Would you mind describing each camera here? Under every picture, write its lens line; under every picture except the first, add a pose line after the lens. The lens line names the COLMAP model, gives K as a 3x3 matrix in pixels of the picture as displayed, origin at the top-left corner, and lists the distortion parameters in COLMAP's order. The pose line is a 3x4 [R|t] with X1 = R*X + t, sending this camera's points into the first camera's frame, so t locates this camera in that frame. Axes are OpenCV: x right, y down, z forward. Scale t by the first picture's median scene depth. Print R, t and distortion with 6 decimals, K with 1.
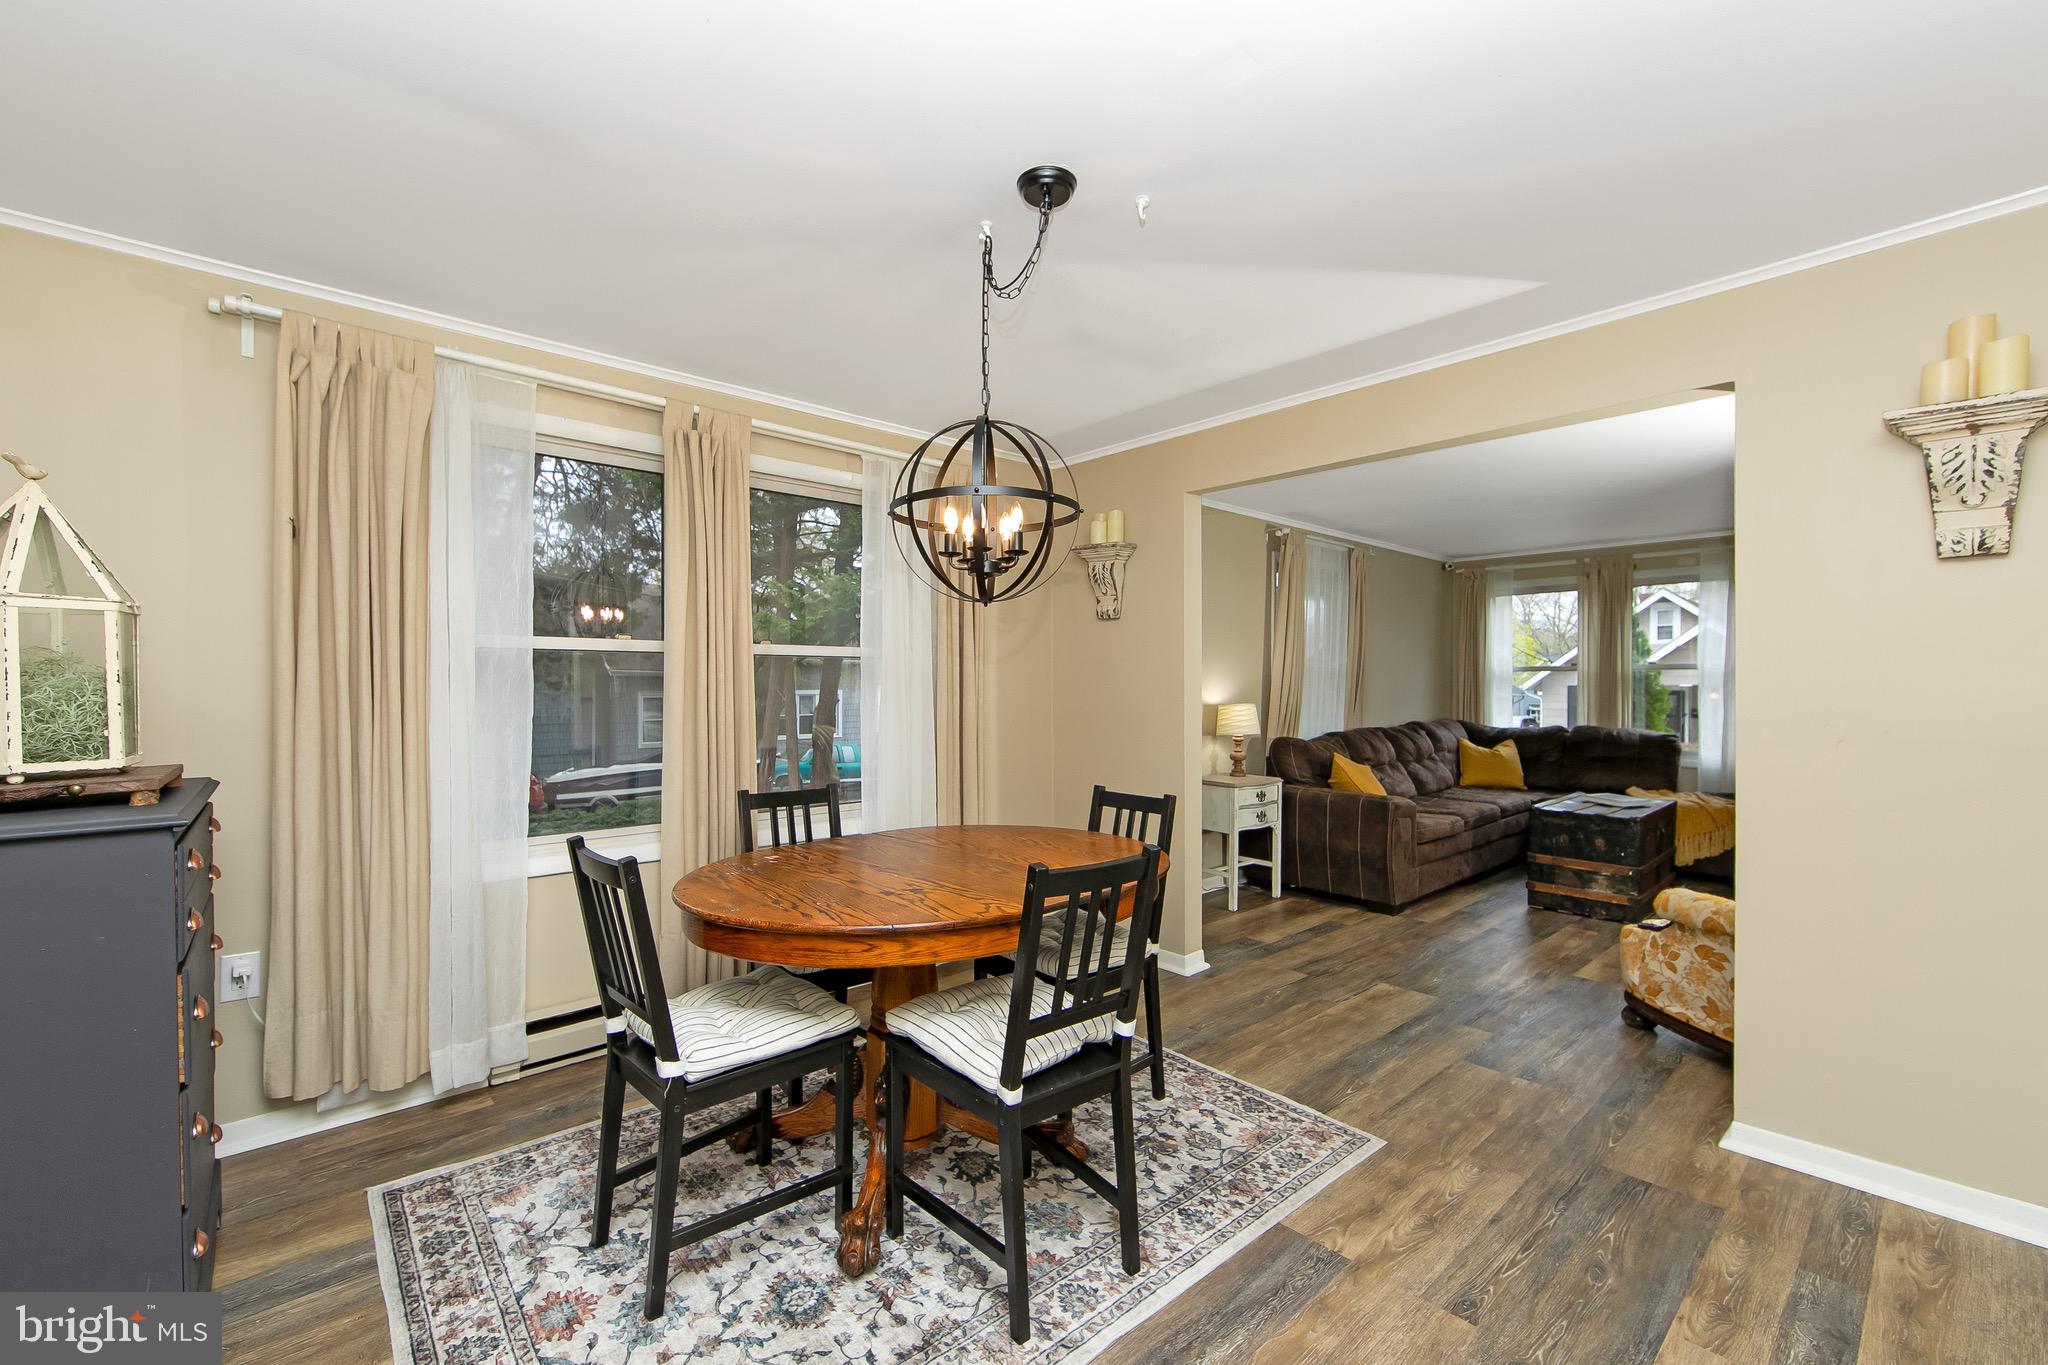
lens RADIAL K [[849.4, 0, 1028.1], [0, 849.4, 700.3], [0, 0, 1]] dist [-0.001674, -0.000040]
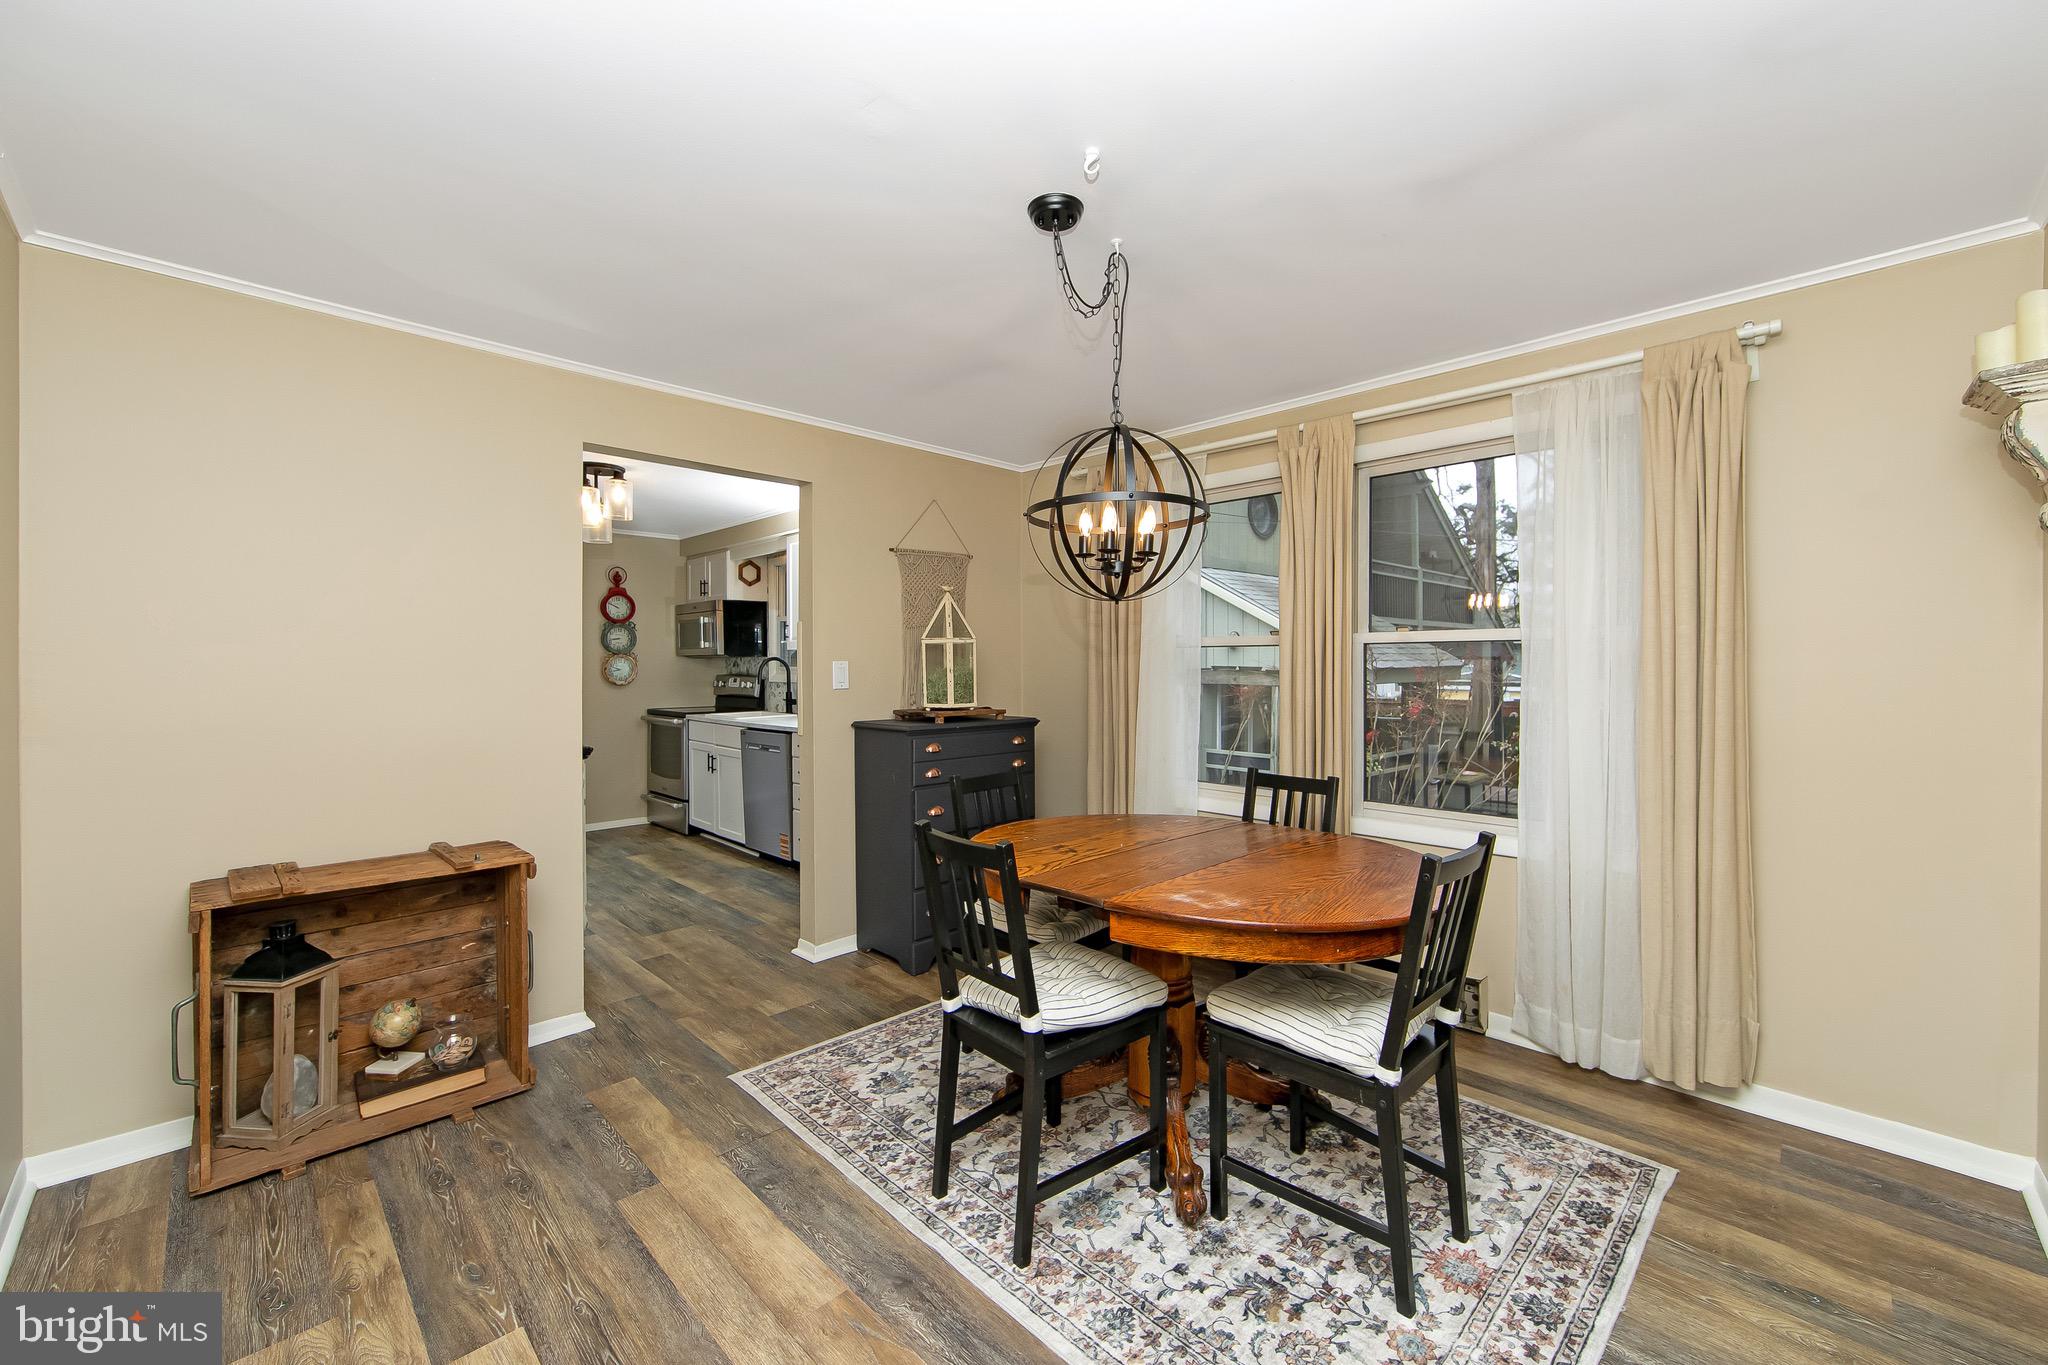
lens RADIAL K [[817.0, 0, 1024.0], [0, 817.0, 682.5], [0, 0, 1]] dist [0.000072, 0.000198]
pose [[0.043557, 0.017458, -0.998898, 0.417008], [-0.019802, 0.999666, 0.016608, -0.010642], [0.998855, 0.019056, 0.043888, 0.368544]]
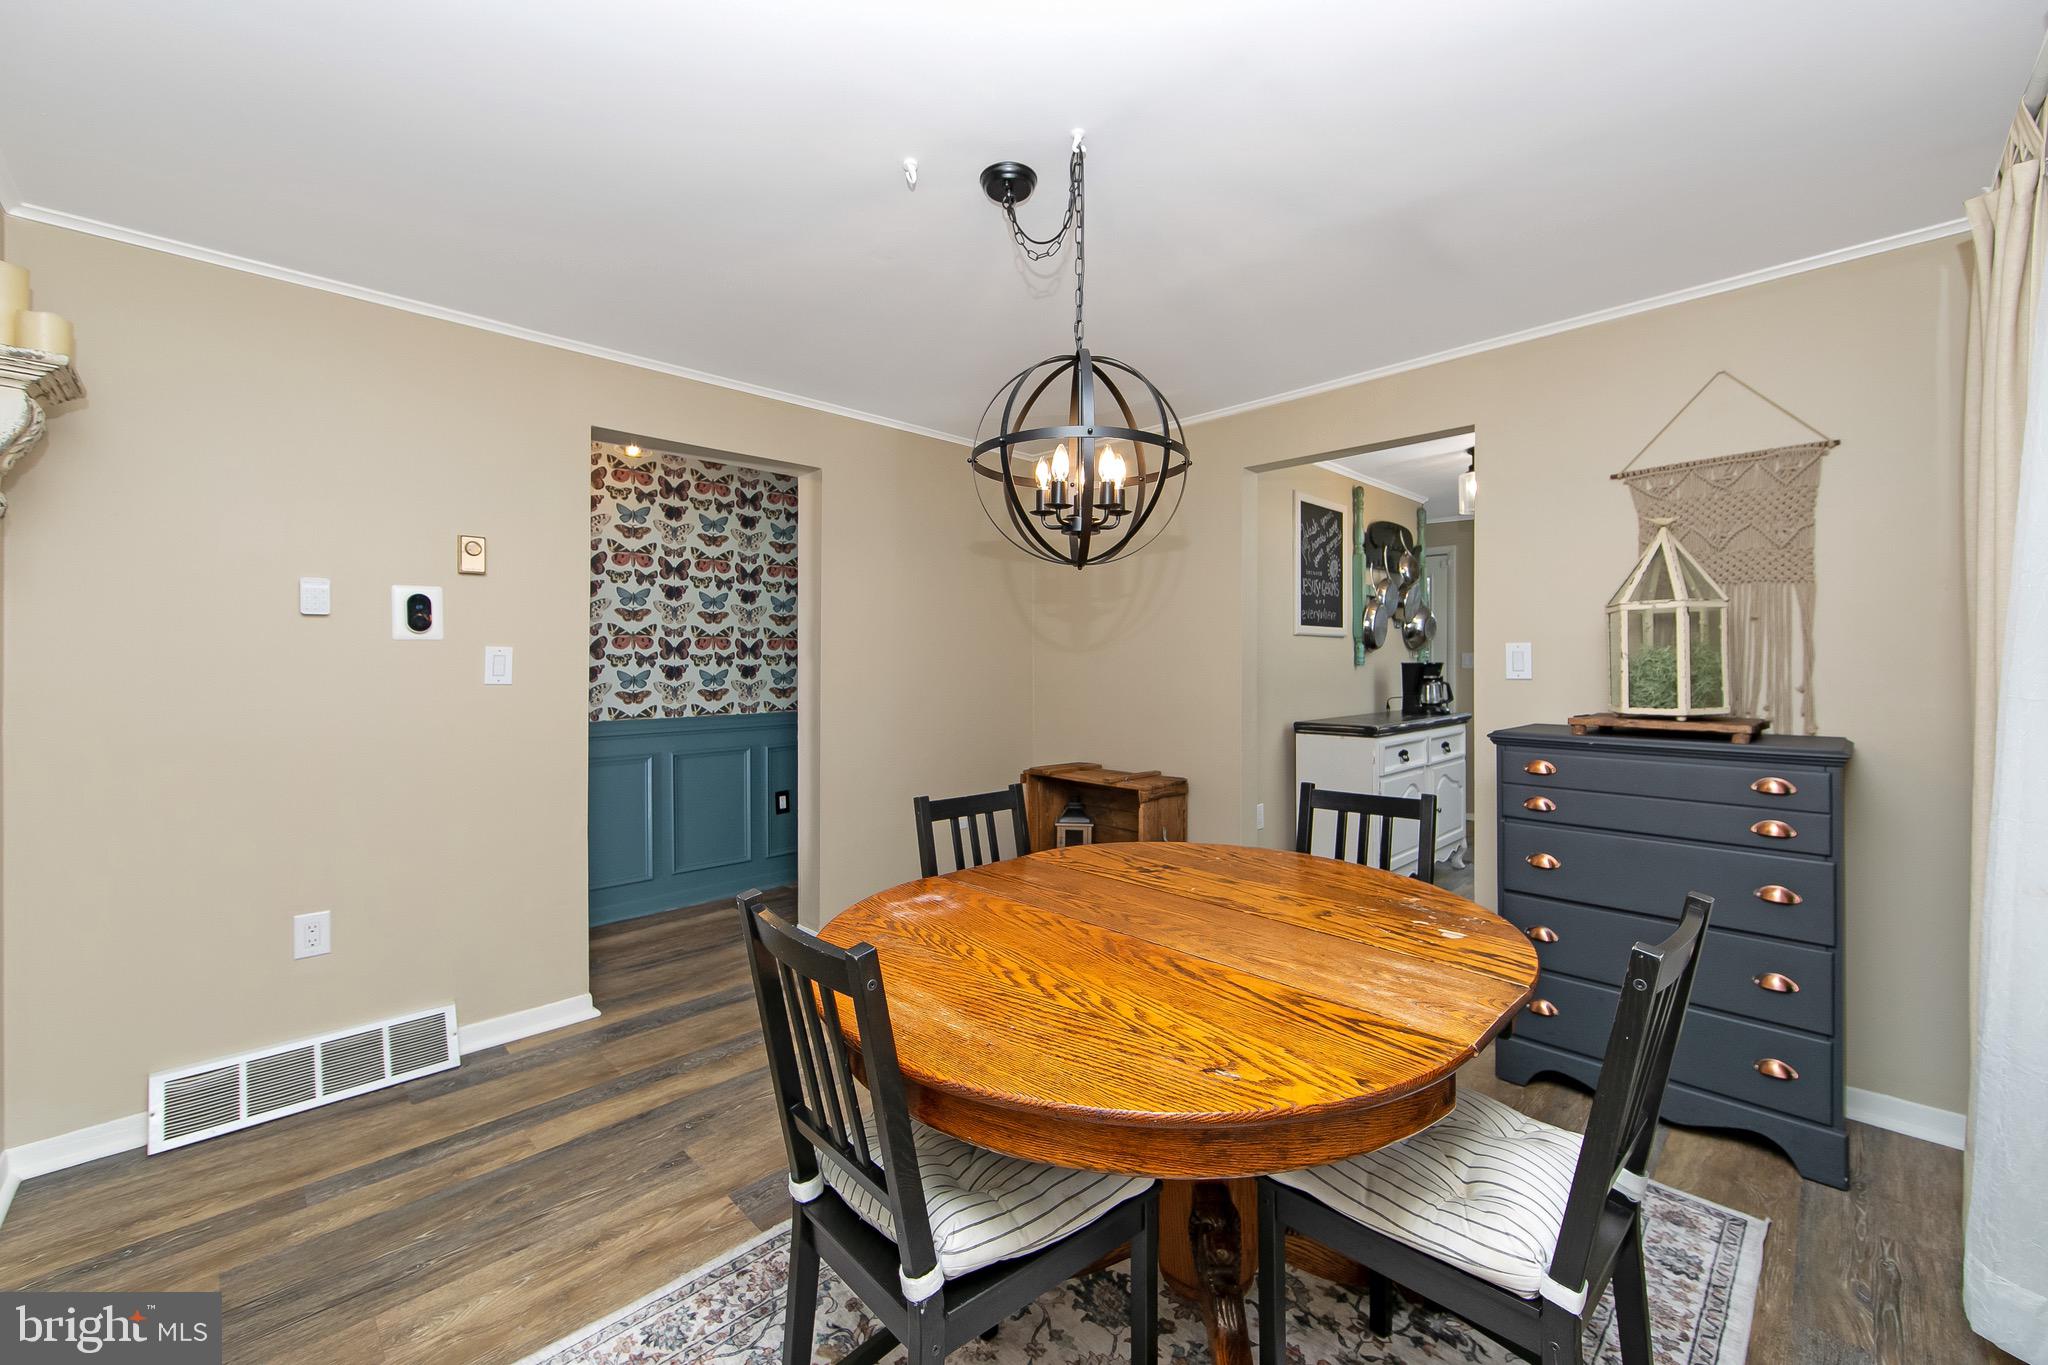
lens RADIAL K [[797.9, 0, 1031.5], [0, 797.9, 661.4], [0, 0, 1]] dist [-0.000104, 0.000046]
pose [[-0.998911, 0.003381, -0.046528, 0.017070], [0.002393, 0.999770, 0.021289, -0.014401], [0.046590, 0.021155, -0.998690, 0.799500]]
